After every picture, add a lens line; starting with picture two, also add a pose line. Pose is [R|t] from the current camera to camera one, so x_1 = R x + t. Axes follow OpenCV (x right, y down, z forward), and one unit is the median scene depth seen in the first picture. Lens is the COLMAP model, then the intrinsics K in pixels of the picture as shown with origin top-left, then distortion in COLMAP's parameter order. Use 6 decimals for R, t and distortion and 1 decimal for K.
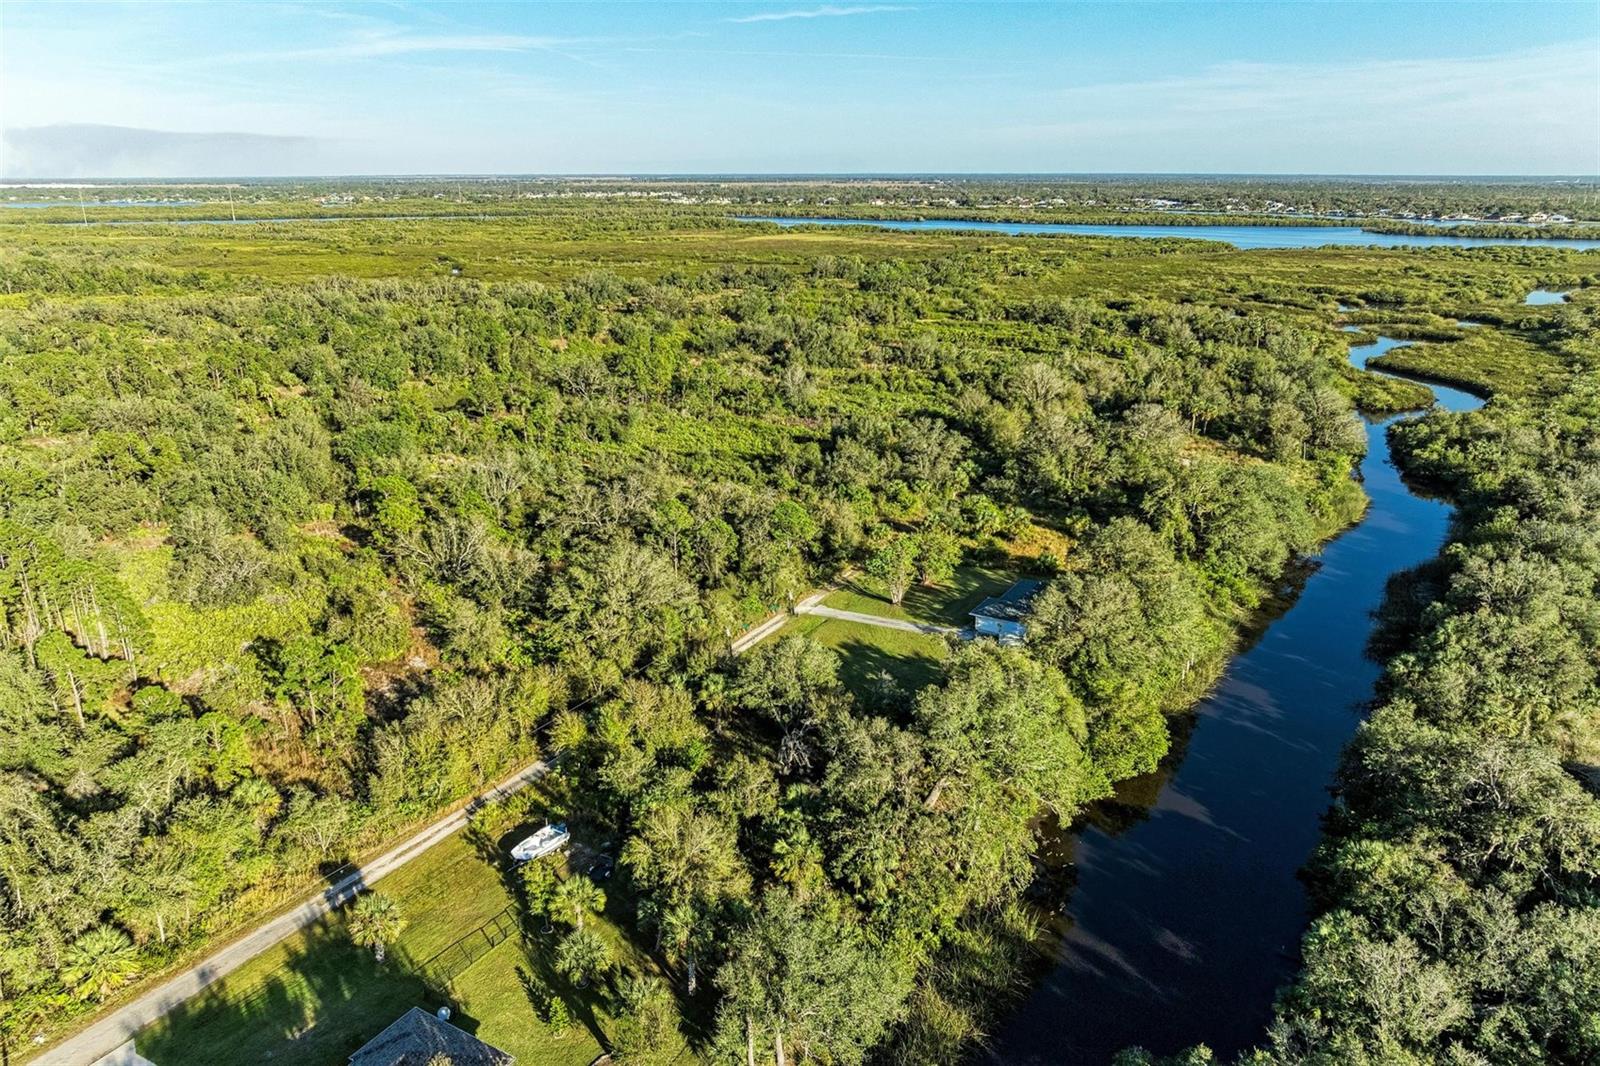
lens RADIAL K [[1134.3, 0, 800.0], [0, 1134.3, 533.0], [0, 0, 1]] dist [-0.018986, 0.001481]
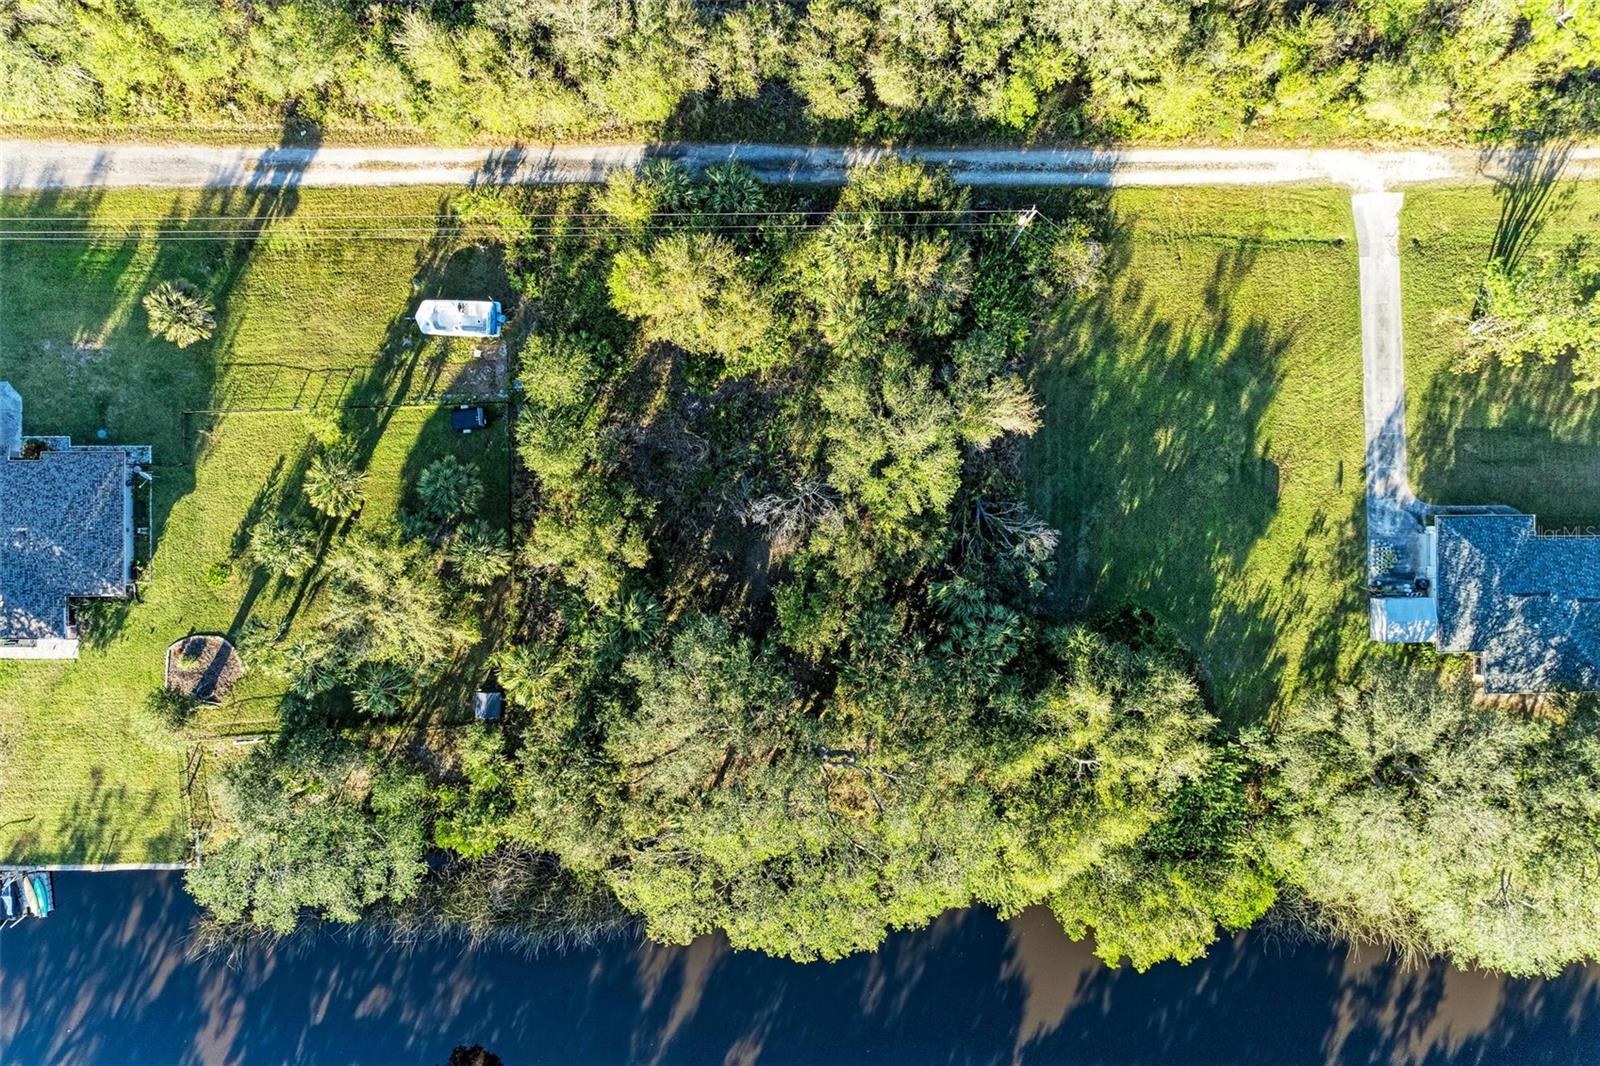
lens RADIAL K [[1134.3, 0, 800.0], [0, 1134.3, 533.0], [0, 0, 1]] dist [-0.018986, 0.001481]
pose [[0.522065, 0.852891, 0.005088, 0.006425], [-0.265945, 0.157114, 0.951099, -0.488446], [0.810384, -0.497888, 0.308845, 0.895412]]
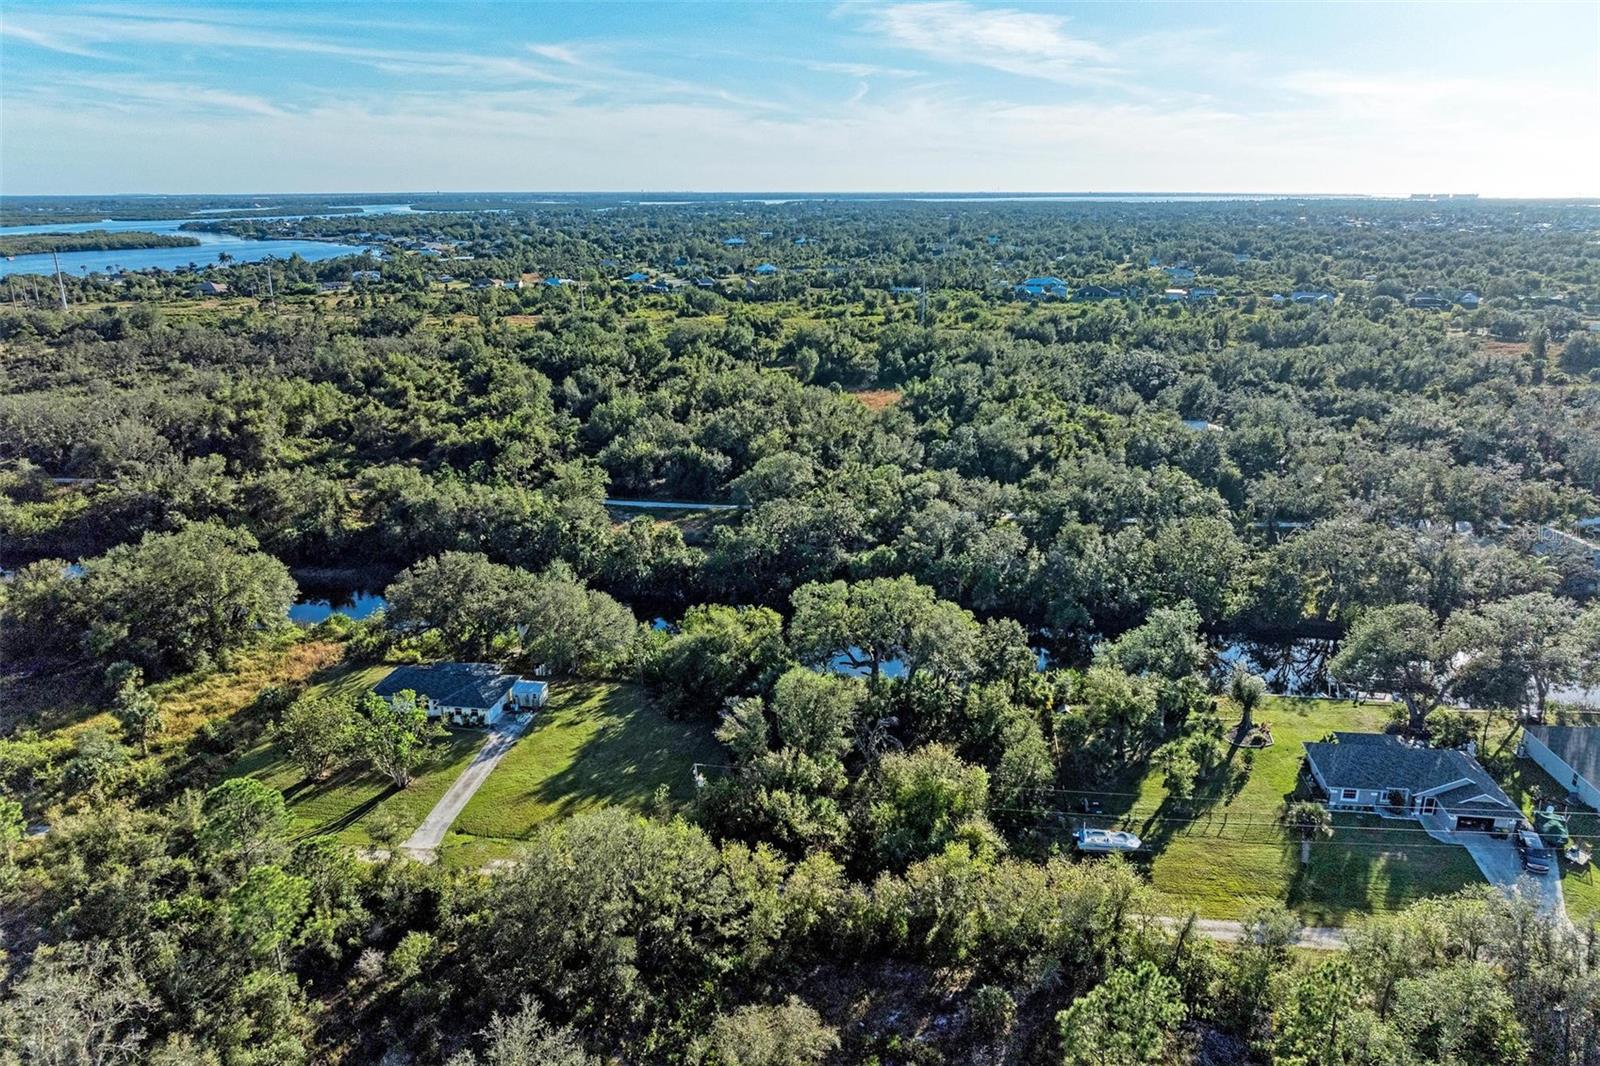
lens RADIAL K [[1126.1, 0, 800.0], [0, 1126.1, 533.0], [0, 0, 1]] dist [-0.007149, -0.023673]
pose [[-0.373669, -0.271388, 0.886972, -0.961901], [0.284169, 0.876766, 0.387982, -0.456839], [-0.882961, 0.397026, -0.250500, 1.411248]]
